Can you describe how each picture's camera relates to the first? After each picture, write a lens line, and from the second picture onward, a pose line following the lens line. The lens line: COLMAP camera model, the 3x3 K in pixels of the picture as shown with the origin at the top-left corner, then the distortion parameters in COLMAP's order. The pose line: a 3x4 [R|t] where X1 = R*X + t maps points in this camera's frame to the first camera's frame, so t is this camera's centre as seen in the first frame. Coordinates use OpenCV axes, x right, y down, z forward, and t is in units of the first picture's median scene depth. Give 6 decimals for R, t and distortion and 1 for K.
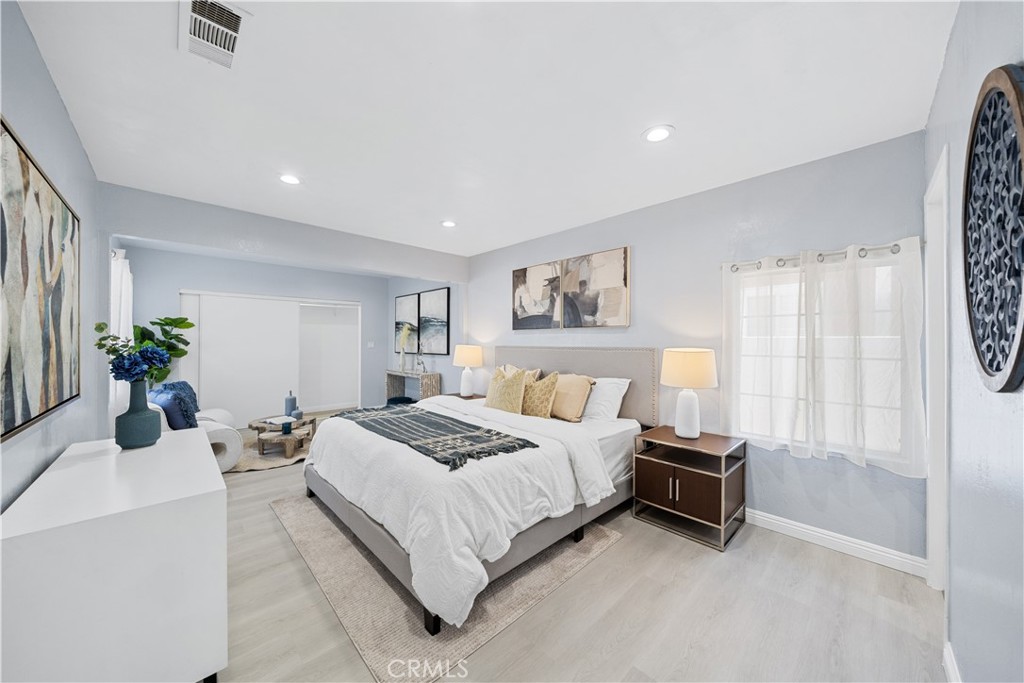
lens RADIAL K [[352.5, 0, 511.4], [0, 352.5, 338.8], [0, 0, 1]] dist [-0.003122, 0.000246]
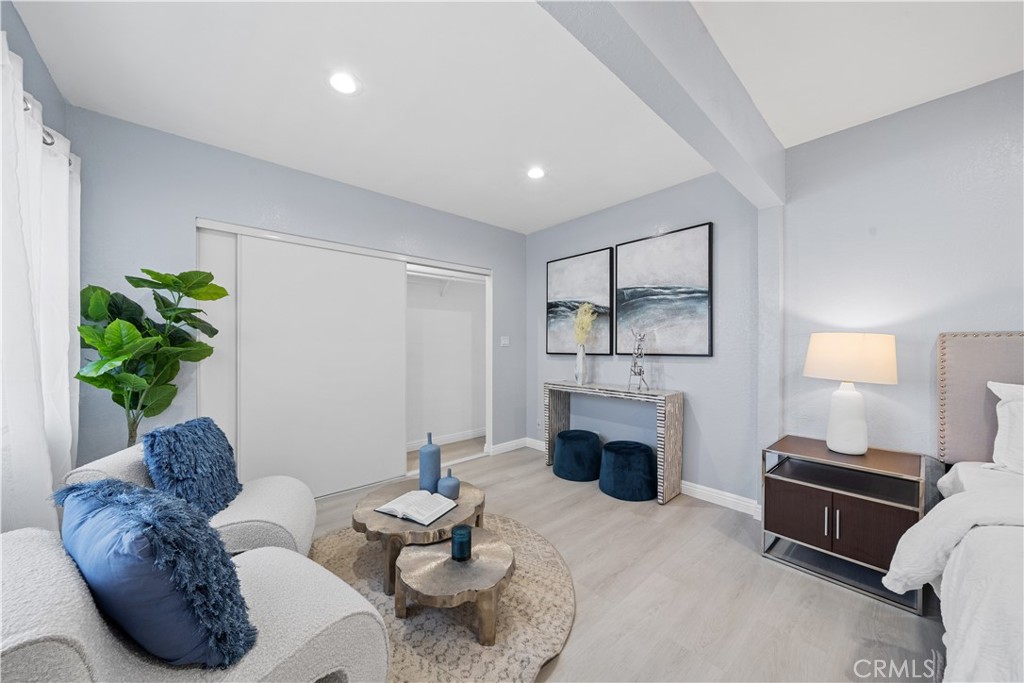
lens RADIAL K [[352.5, 0, 512.8], [0, 352.5, 346.9], [0, 0, 1]] dist [-0.003122, 0.000246]
pose [[0.999029, -0.003385, -0.043934, -0.501276], [0.003588, 0.999983, 0.004531, 0.032685], [0.043918, -0.004684, 0.999024, 0.548830]]
